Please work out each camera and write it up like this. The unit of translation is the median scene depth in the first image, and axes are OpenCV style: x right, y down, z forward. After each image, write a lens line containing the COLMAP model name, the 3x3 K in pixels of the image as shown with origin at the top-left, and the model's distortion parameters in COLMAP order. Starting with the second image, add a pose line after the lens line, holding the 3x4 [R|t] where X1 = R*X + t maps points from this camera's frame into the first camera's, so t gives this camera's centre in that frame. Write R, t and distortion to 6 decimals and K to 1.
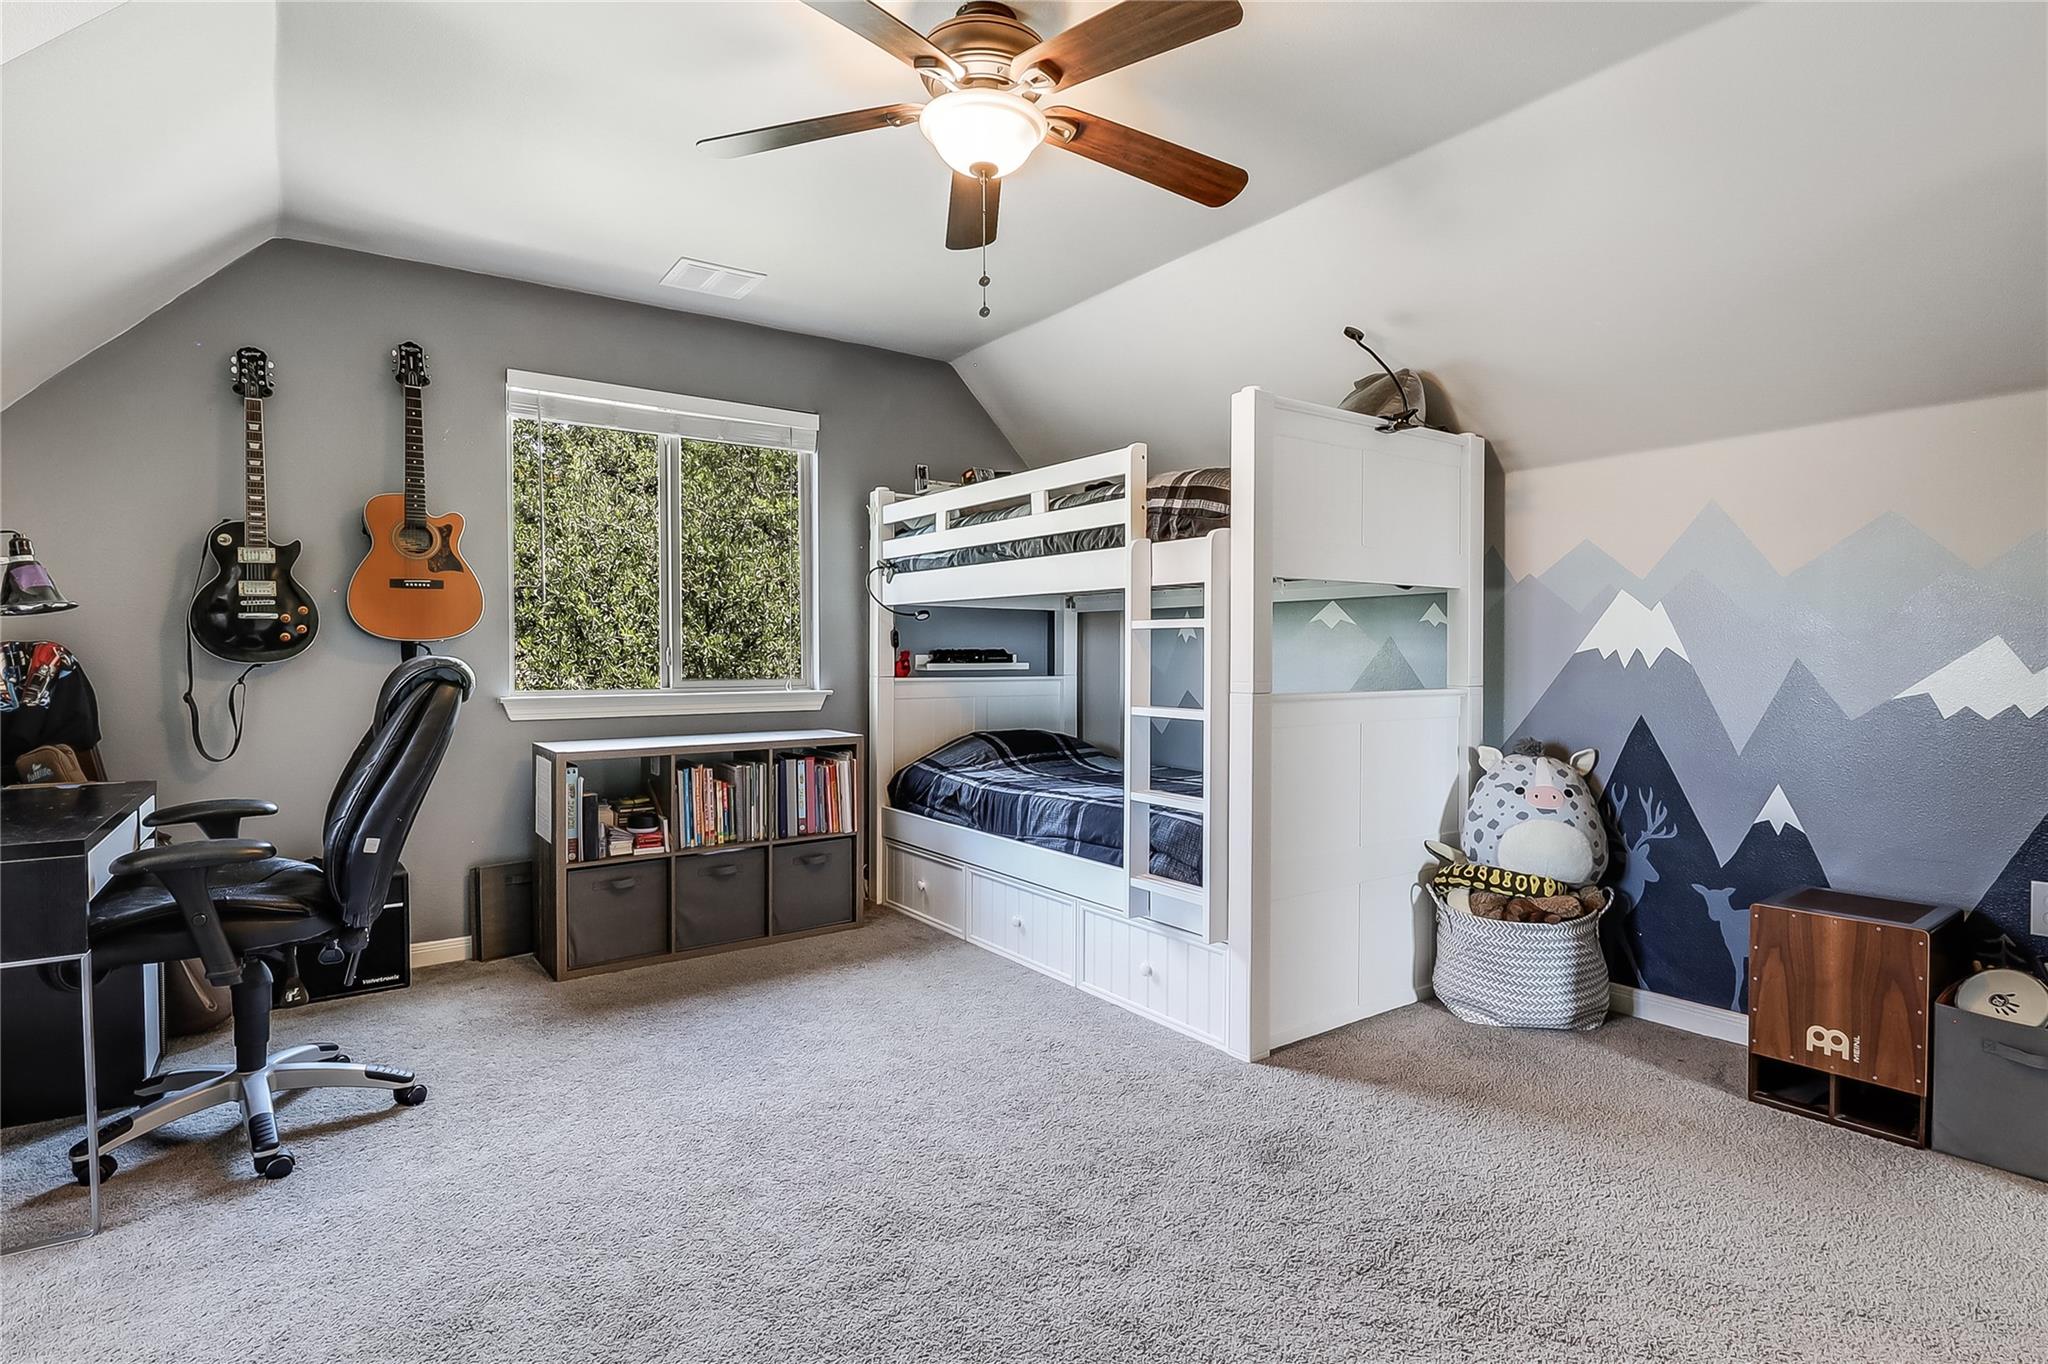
lens RADIAL K [[1048.8, 0, 1029.7], [0, 1048.8, 673.8], [0, 0, 1]] dist [-0.006751, -0.000700]
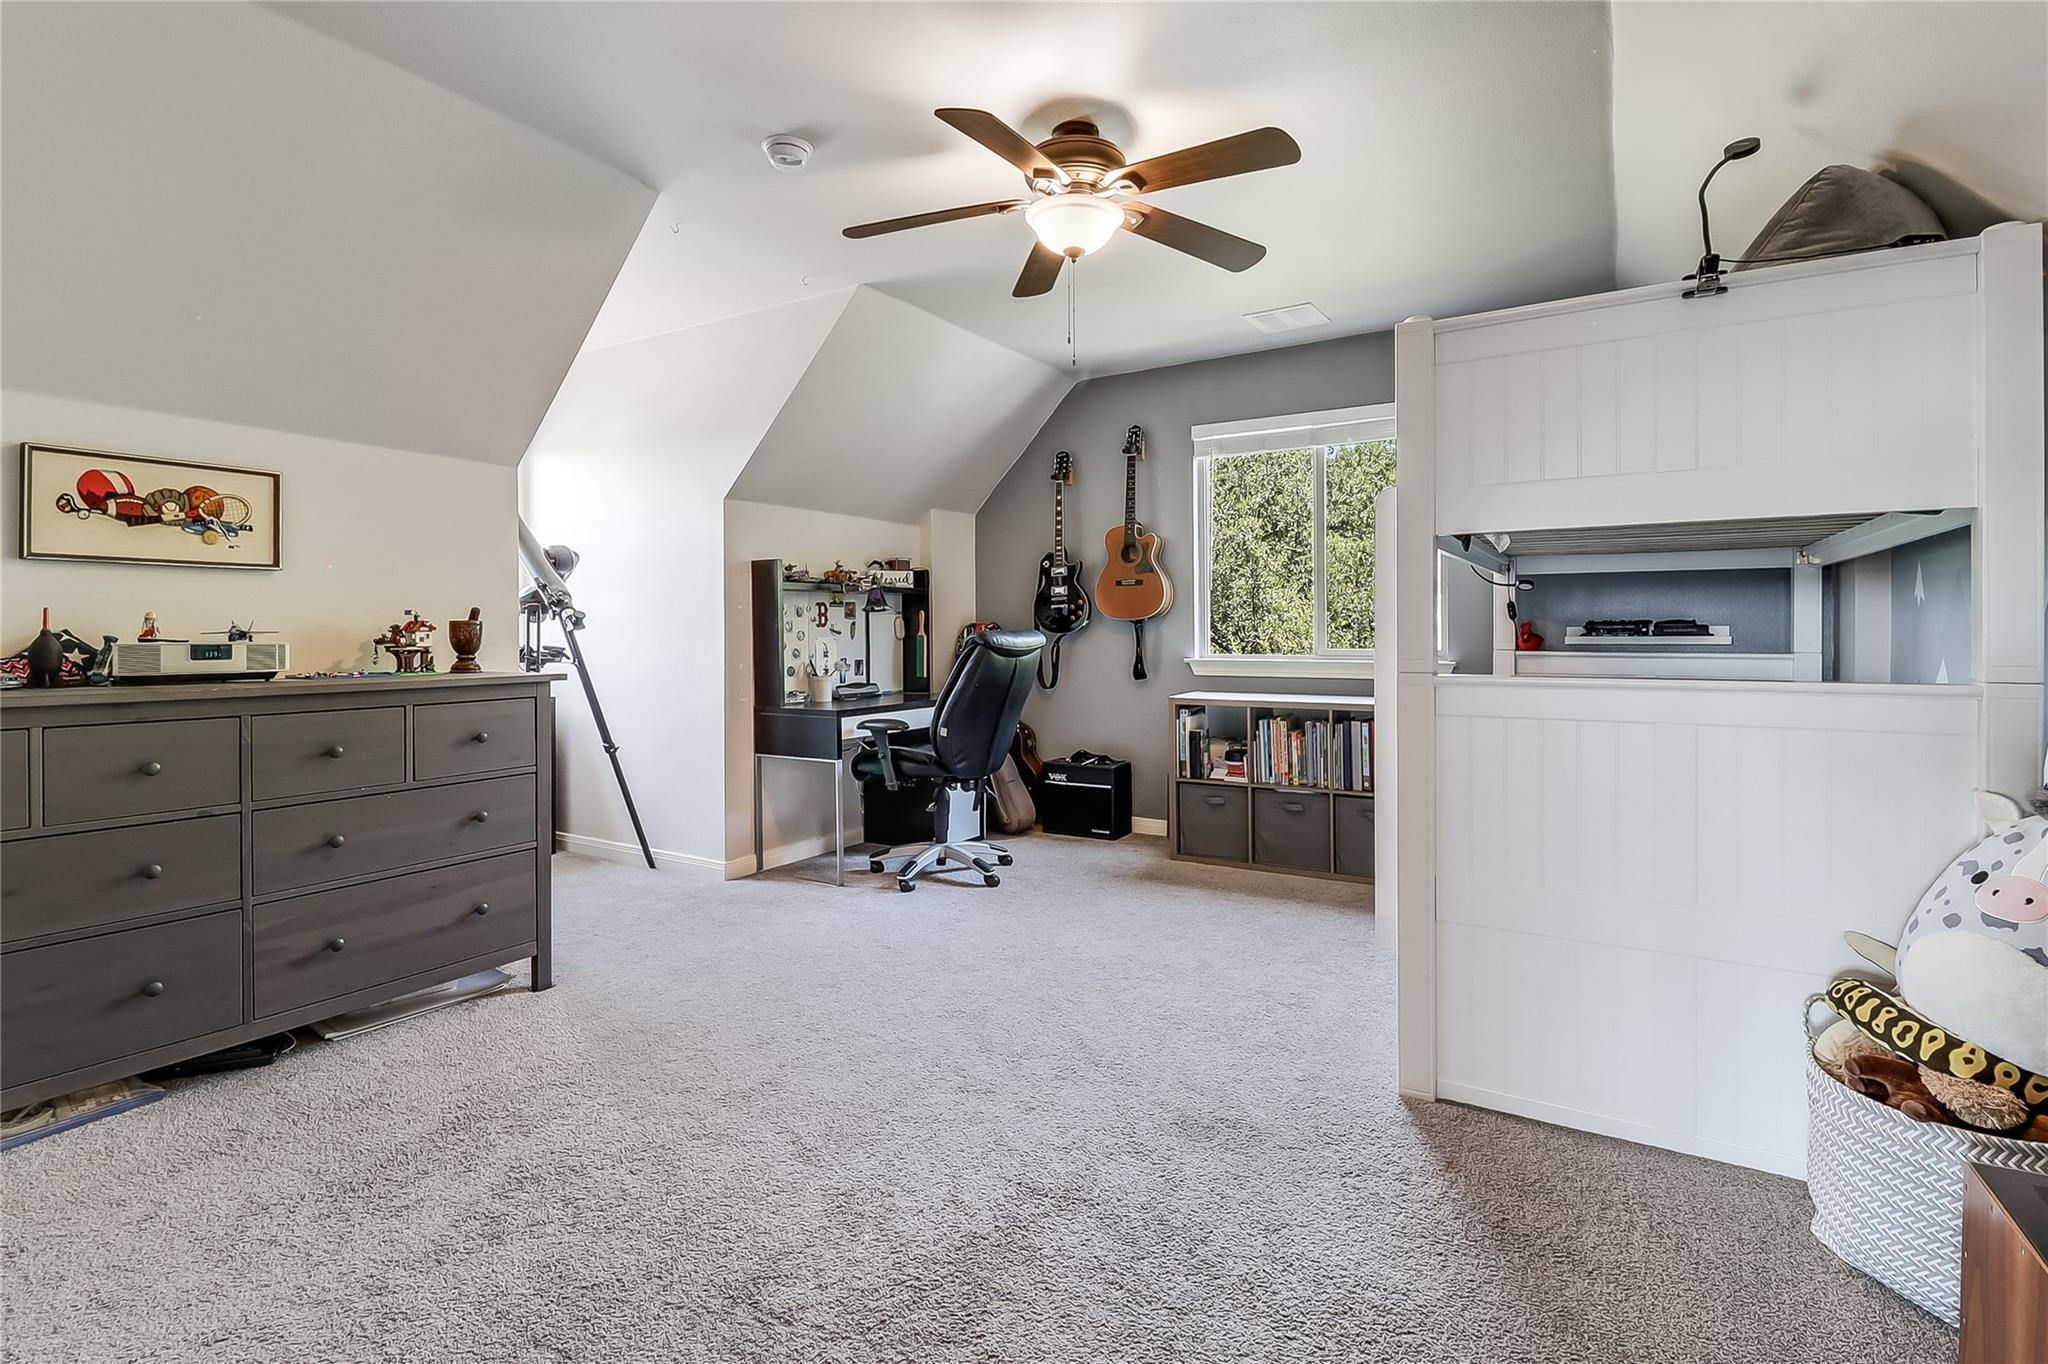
lens RADIAL K [[991.0, 0, 1049.1], [0, 991.0, 635.9], [0, 0, 1]] dist [-0.015363, -0.003263]
pose [[0.372158, 0.005754, -0.928151, 0.699204], [-0.011237, 0.999935, 0.001693, -0.008307], [0.928101, 0.009799, 0.372199, 0.335860]]
